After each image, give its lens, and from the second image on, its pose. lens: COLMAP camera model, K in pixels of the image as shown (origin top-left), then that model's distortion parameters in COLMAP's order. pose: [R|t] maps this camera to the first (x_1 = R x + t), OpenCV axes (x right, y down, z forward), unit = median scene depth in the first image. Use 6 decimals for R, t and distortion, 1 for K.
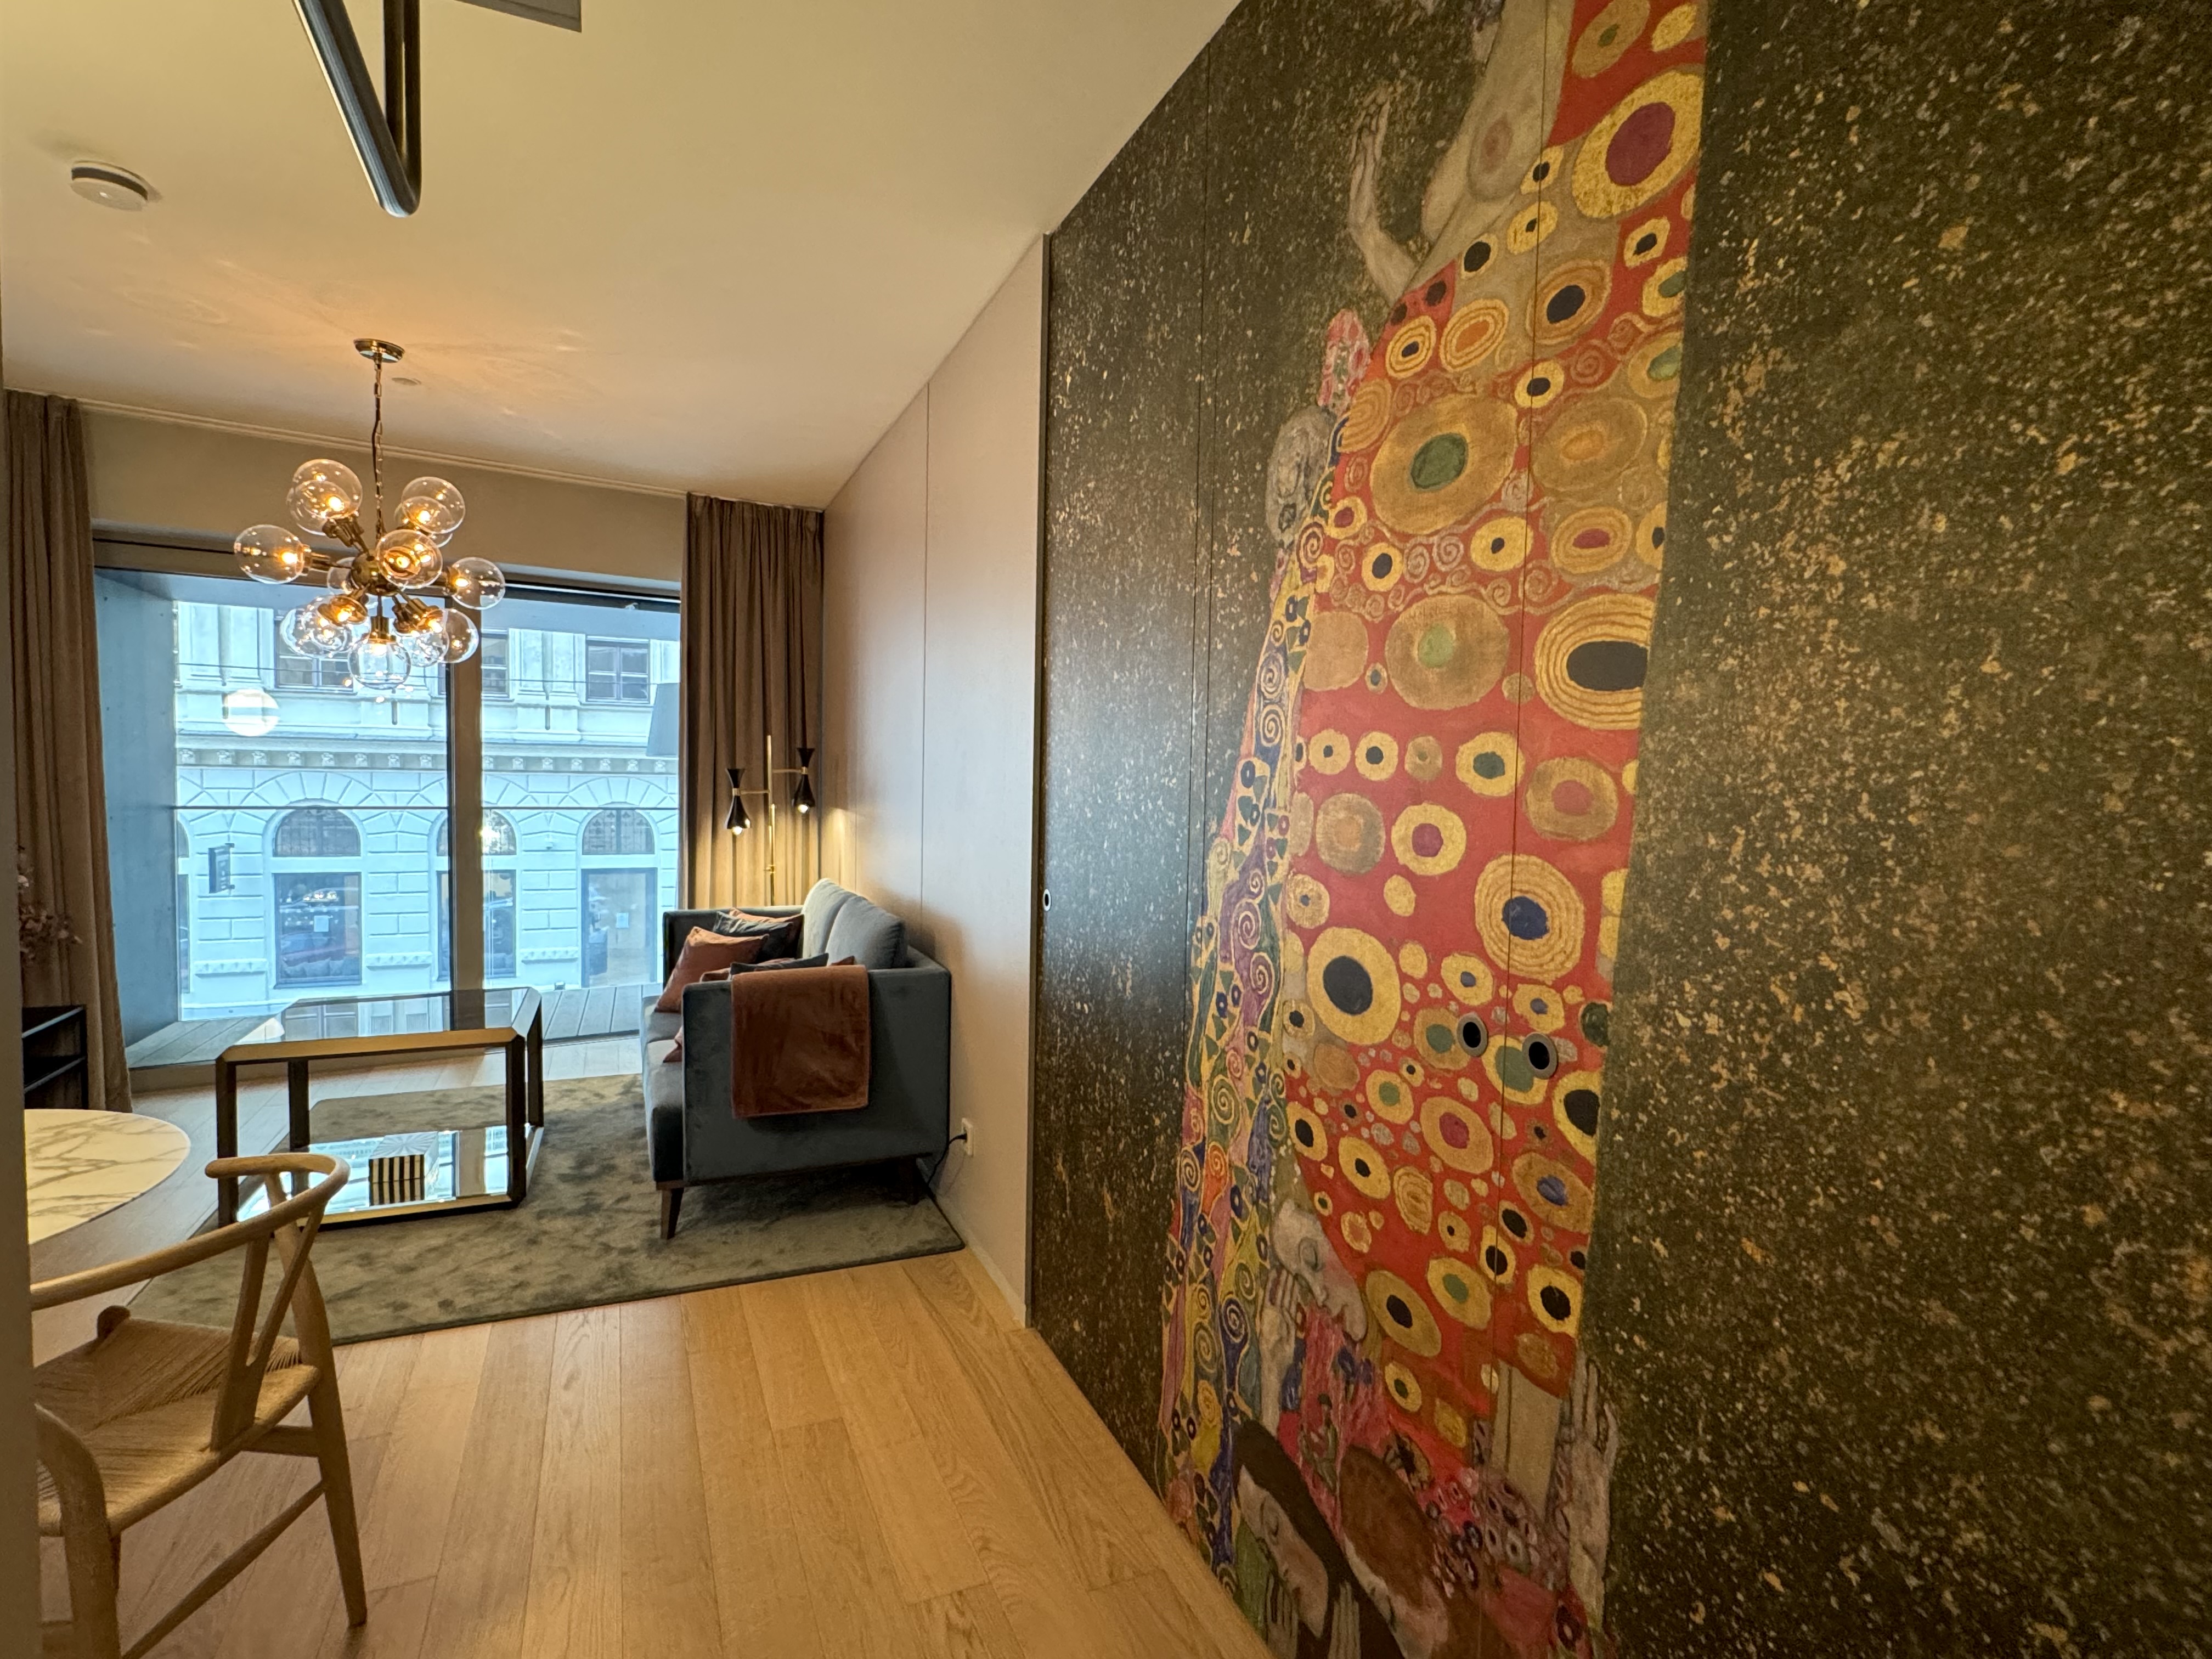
lens RADIAL K [[1134.4, 0, 1115.8], [0, 1134.4, 841.1], [0, 0, 1]] dist [-0.001307, -0.010450]
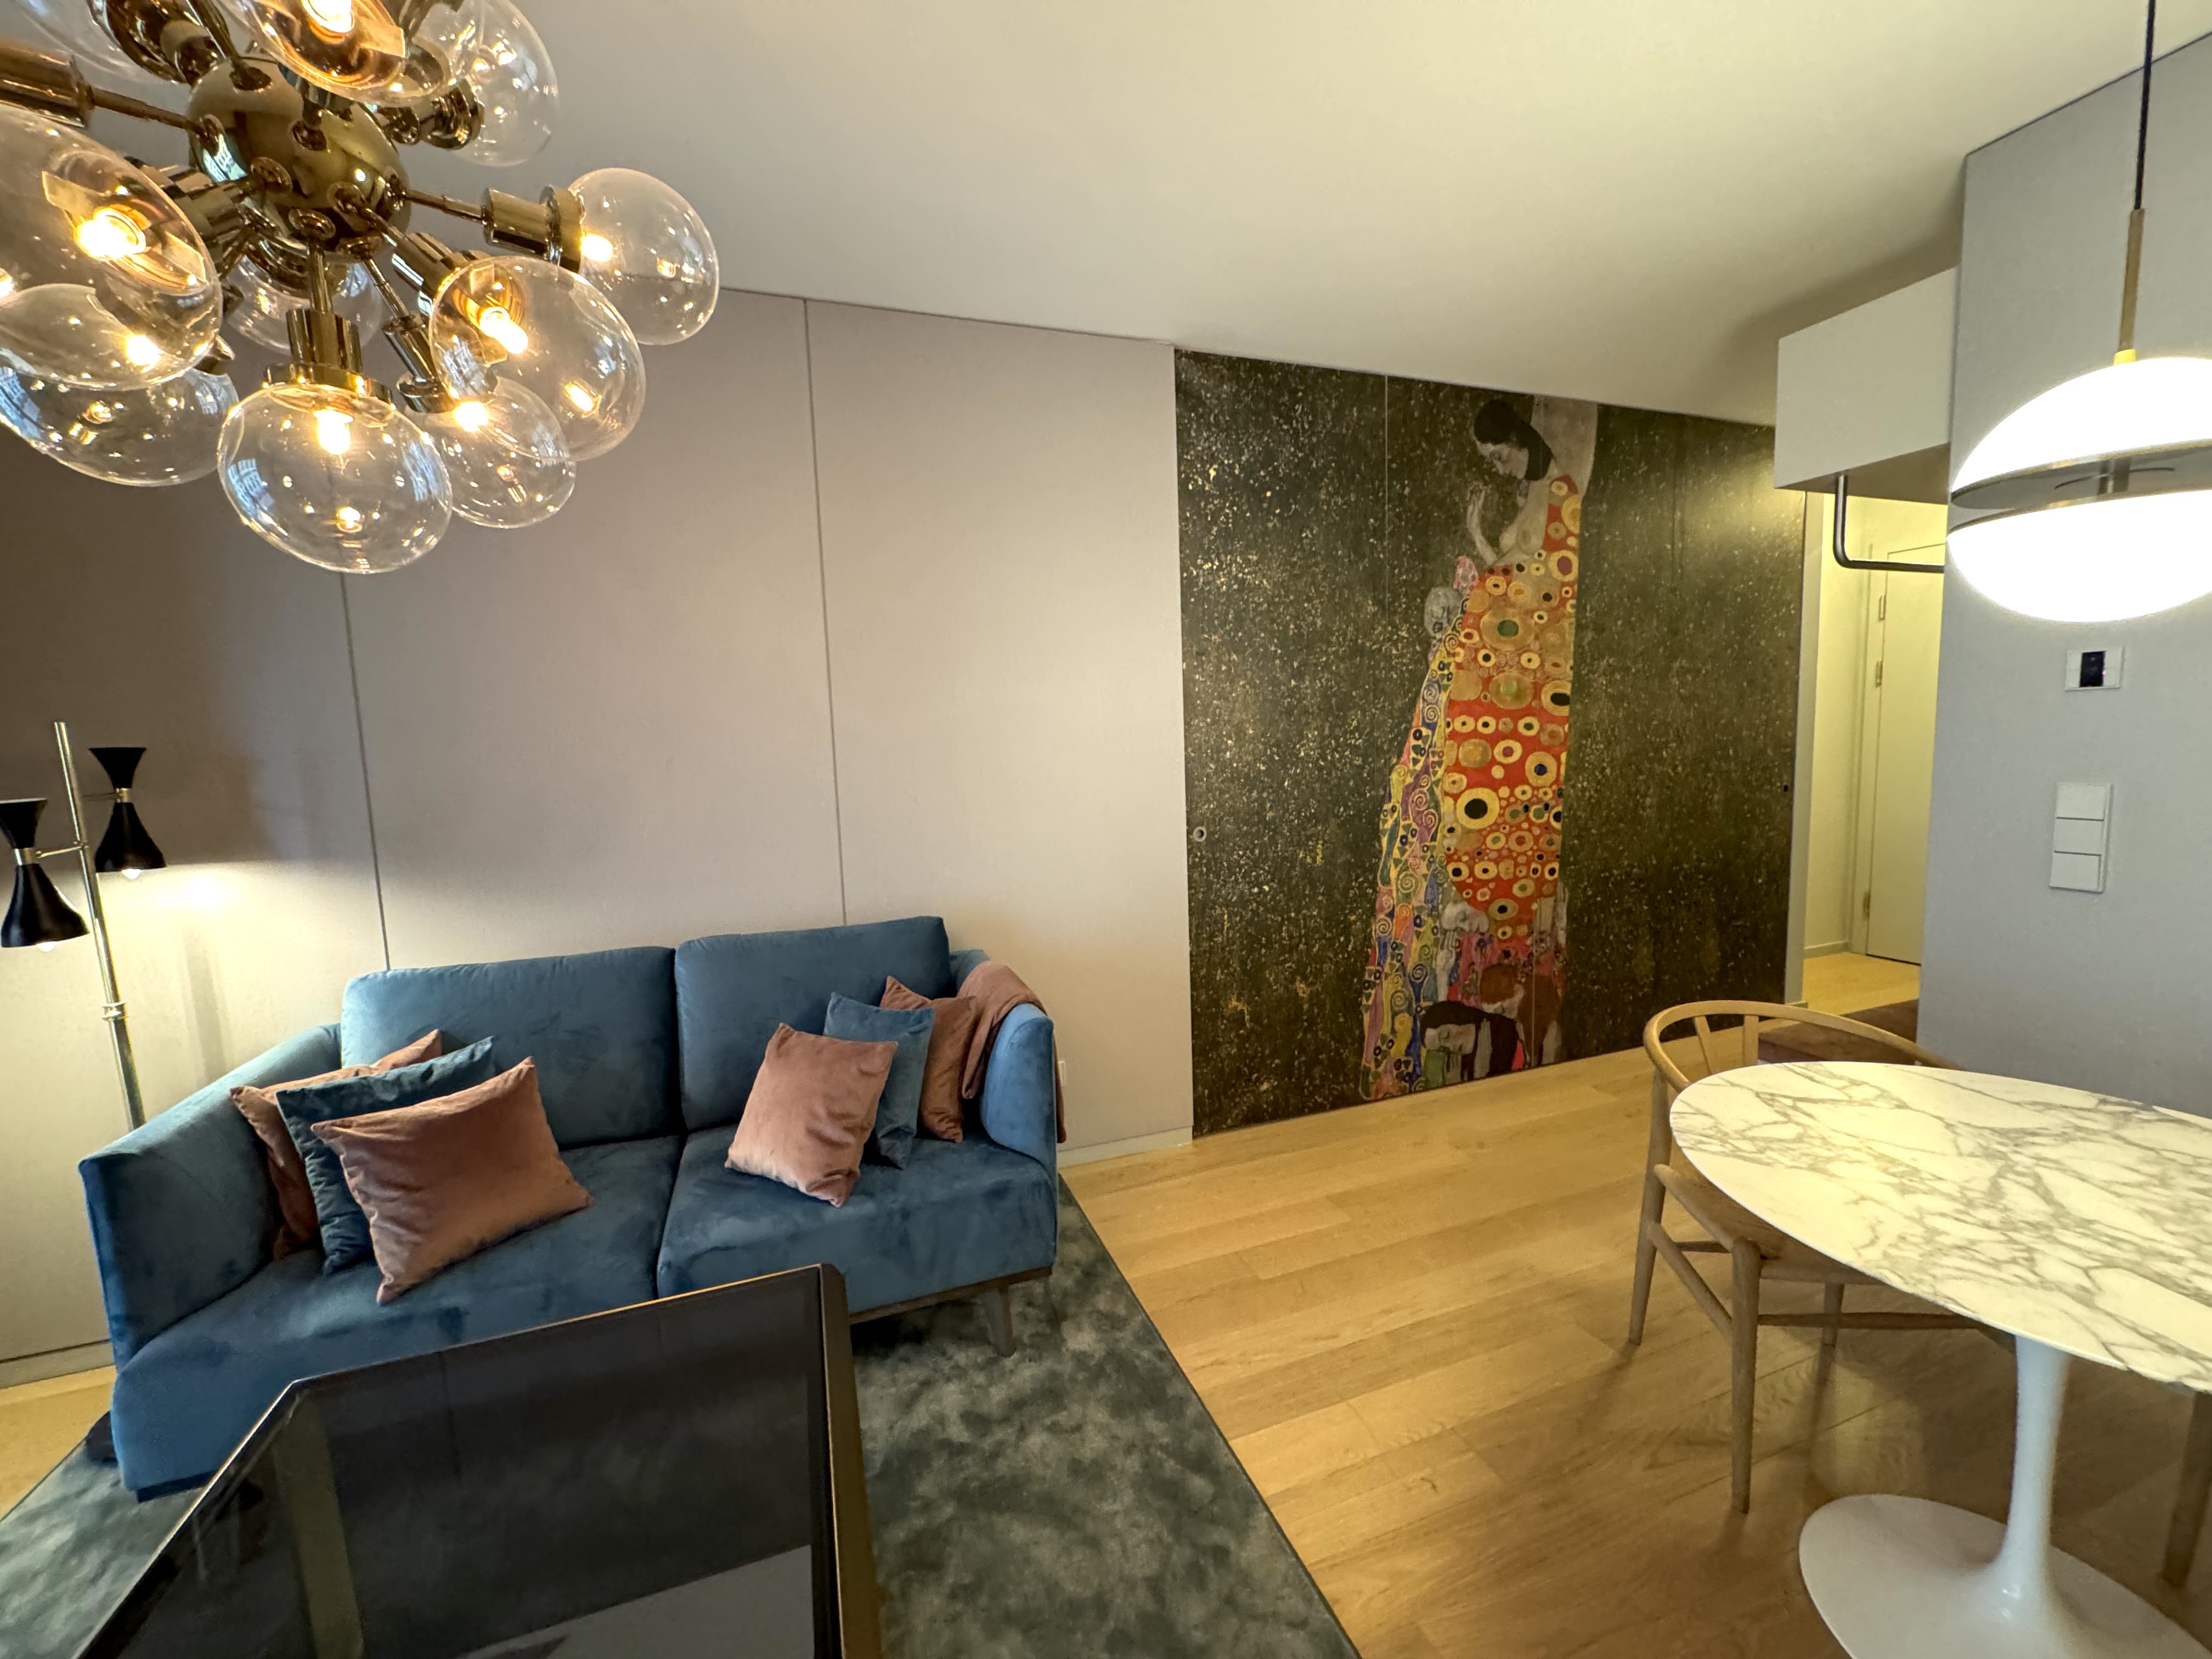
lens RADIAL K [[891.1, 0, 1117.8], [0, 891.1, 833.0], [0, 0, 1]] dist [-0.001914, 0.000407]
pose [[0.032776, -0.131337, 0.990796, -2.245320], [0.093395, 0.987393, 0.127797, -0.197836], [-0.995089, 0.088347, 0.044630, 2.001330]]
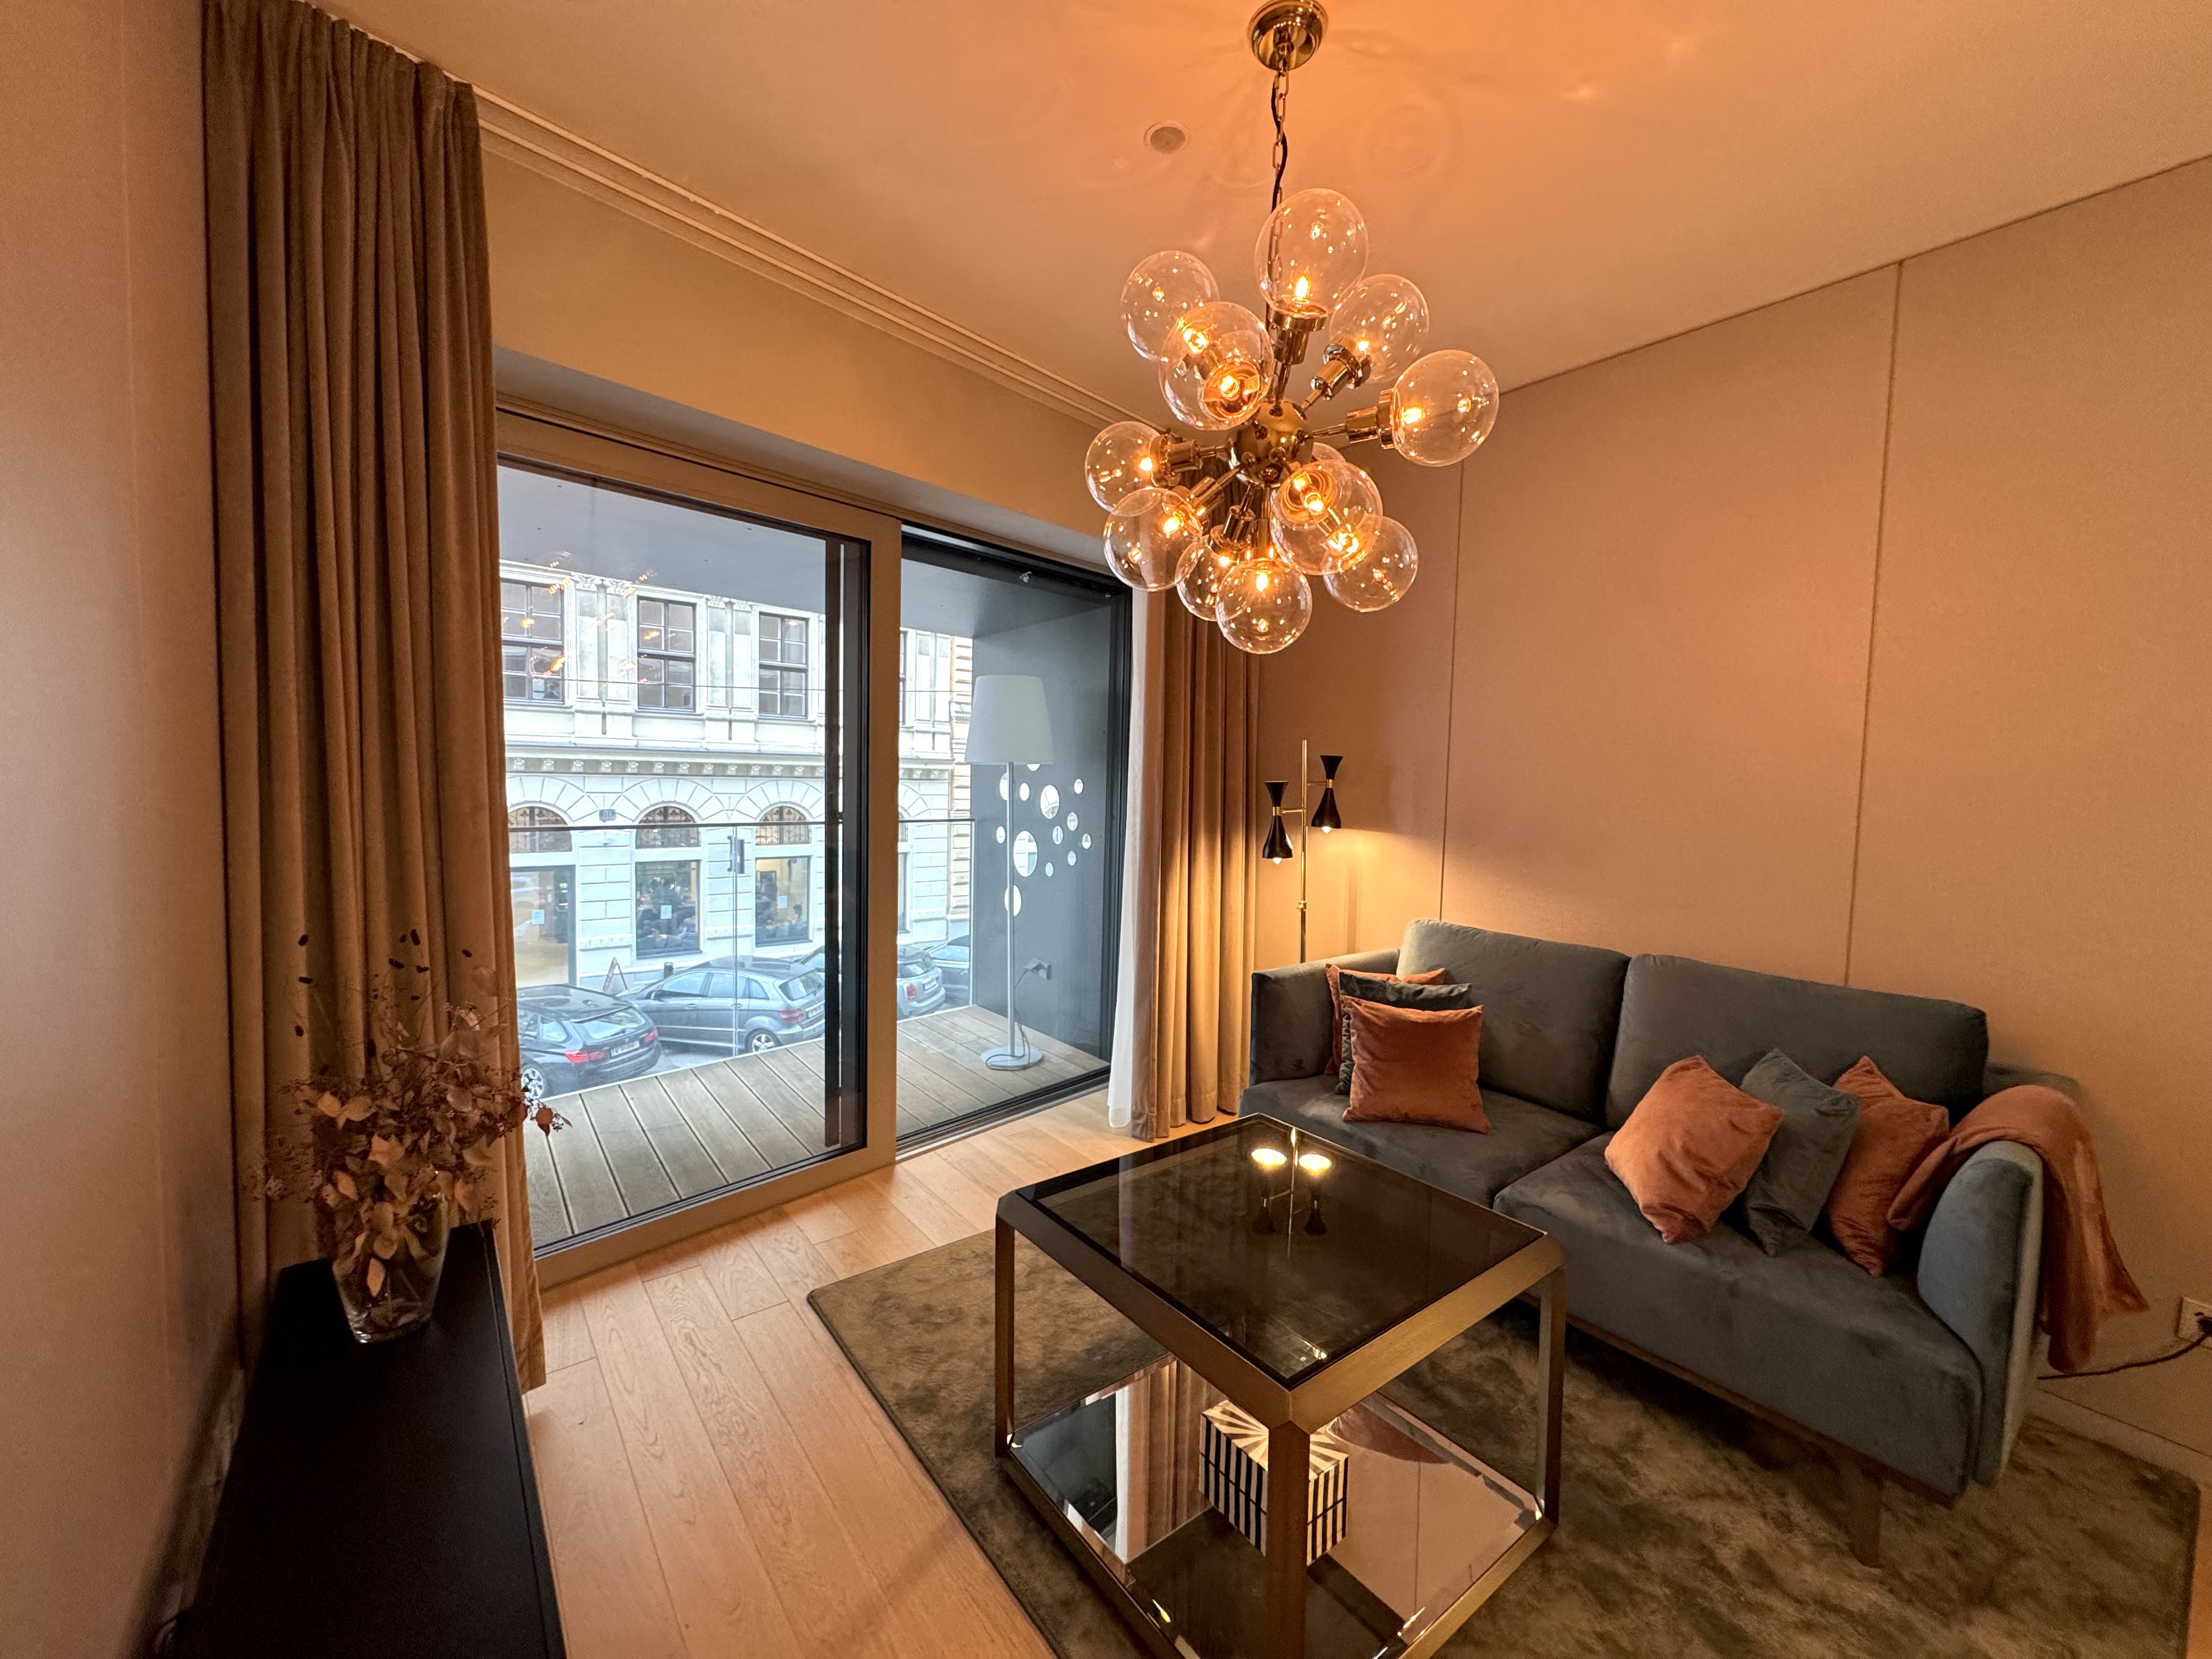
lens RADIAL K [[891.1, 0, 1088.0], [0, 891.1, 830.6], [0, 0, 1]] dist [-0.001914, 0.000407]
pose [[0.967902, -0.015348, 0.250859, -2.131848], [0.013177, 0.999860, 0.010332, -0.131067], [-0.250982, -0.006695, 0.967969, 1.465026]]
